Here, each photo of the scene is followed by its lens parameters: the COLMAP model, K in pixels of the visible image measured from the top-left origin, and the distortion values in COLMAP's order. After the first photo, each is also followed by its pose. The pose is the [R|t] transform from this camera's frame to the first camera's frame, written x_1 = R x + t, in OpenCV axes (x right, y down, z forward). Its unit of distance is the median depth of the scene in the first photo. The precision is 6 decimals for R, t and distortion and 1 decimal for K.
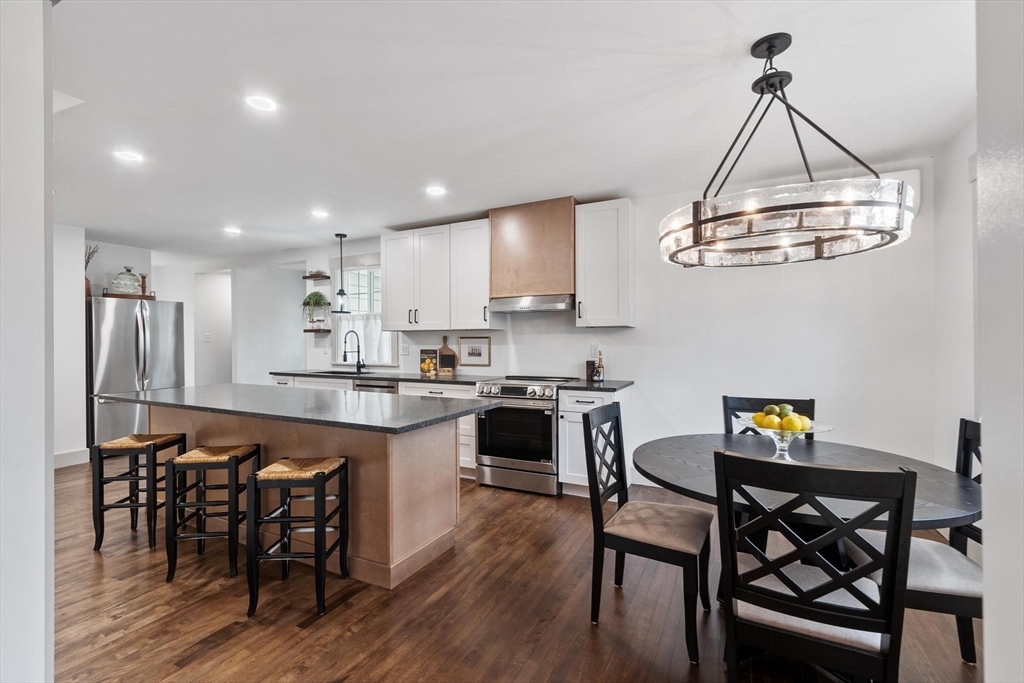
lens RADIAL K [[454.4, 0, 512.2], [0, 454.4, 341.8], [0, 0, 1]] dist [0.006556, -0.000162]
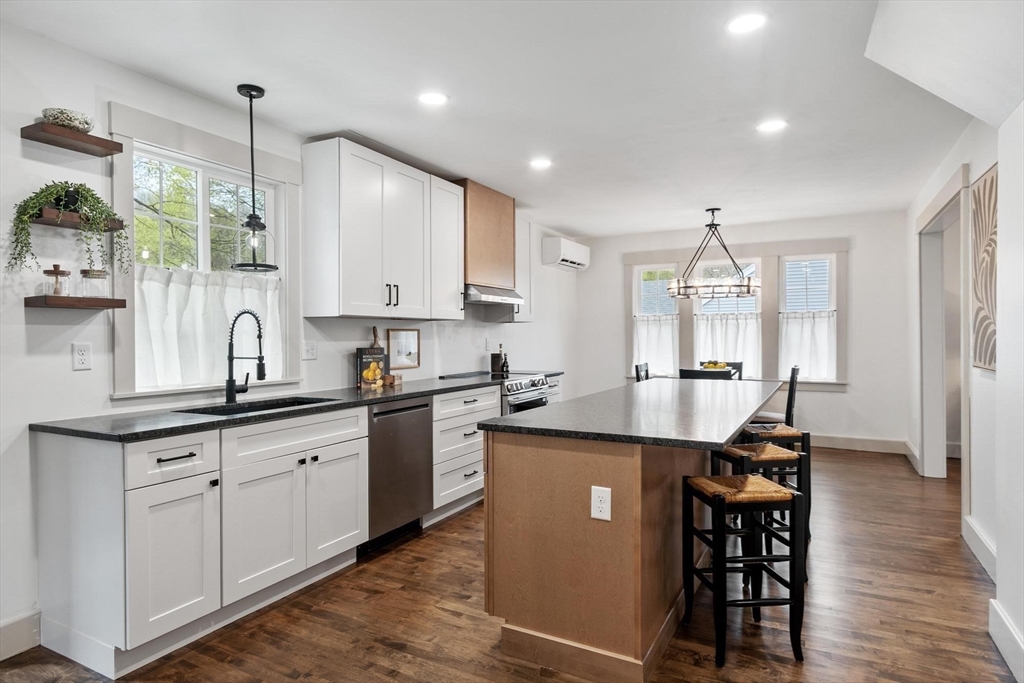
lens RADIAL K [[565.8, 0, 512.2], [0, 565.8, 340.2], [0, 0, 1]] dist [0.001275, 0.000087]
pose [[0.025567, -0.003833, 0.999666, -0.969757], [0.007681, 0.999964, 0.003637, 0.005119], [-0.999644, 0.007586, 0.025596, 0.785498]]
